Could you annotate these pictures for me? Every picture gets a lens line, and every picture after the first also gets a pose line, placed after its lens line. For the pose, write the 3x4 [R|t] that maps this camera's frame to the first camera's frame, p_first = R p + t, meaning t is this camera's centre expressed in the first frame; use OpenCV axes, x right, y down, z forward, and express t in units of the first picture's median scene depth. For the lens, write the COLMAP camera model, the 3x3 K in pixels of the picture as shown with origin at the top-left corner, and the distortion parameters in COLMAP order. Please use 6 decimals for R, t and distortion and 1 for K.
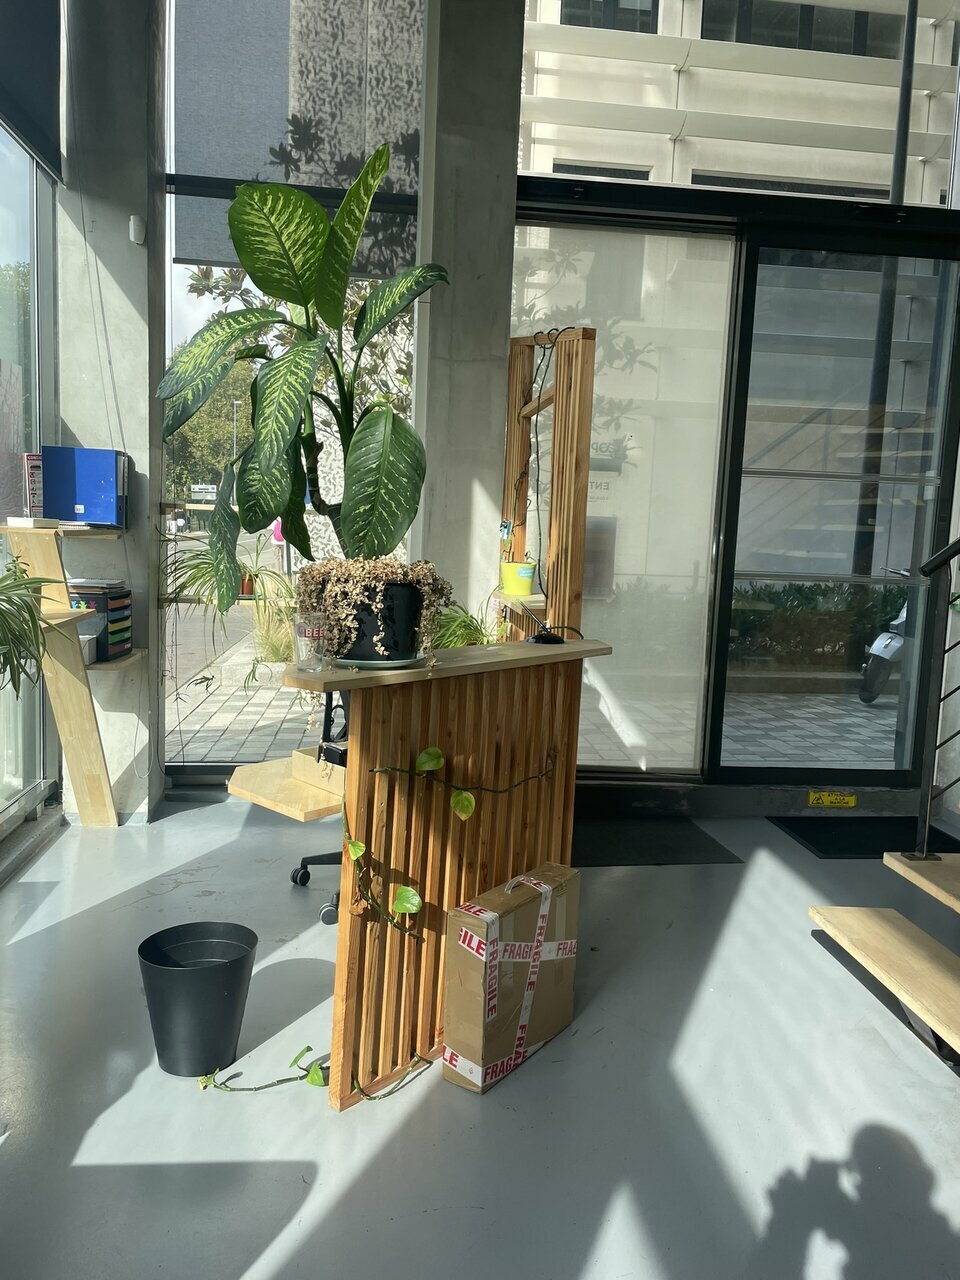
lens RADIAL K [[963.9, 0, 481.9], [0, 963.9, 641.8], [0, 0, 1]] dist [-0.004472, -0.000652]
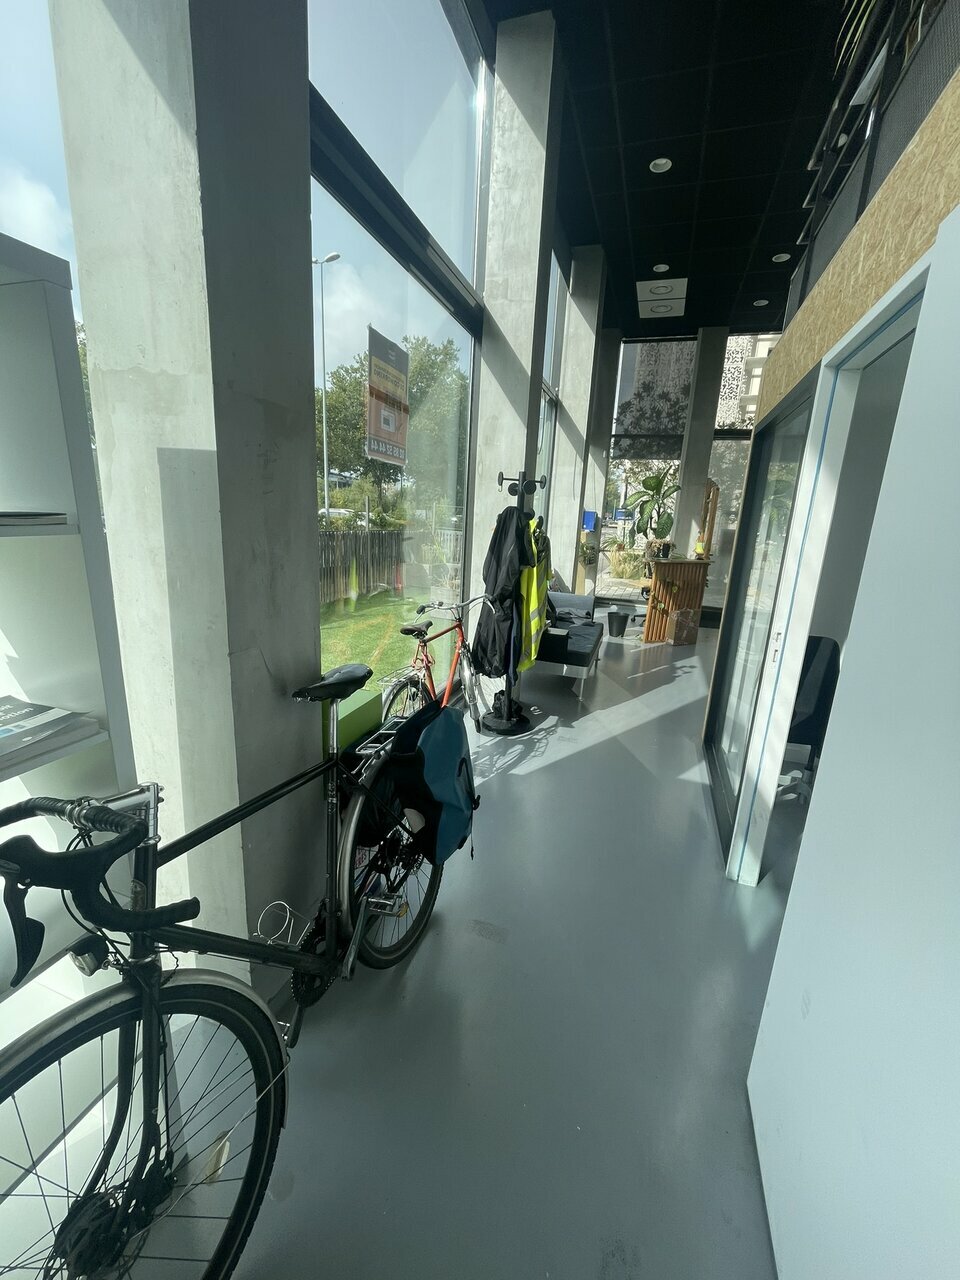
lens RADIAL K [[515.8, 0, 476.0], [0, 515.8, 648.8], [0, 0, 1]] dist [-0.003212, 0.000018]
pose [[0.905712, 0.102473, -0.411322, 0.177372], [-0.055119, 0.990572, 0.125413, 0.196033], [0.420296, -0.090917, 0.902821, -1.886227]]
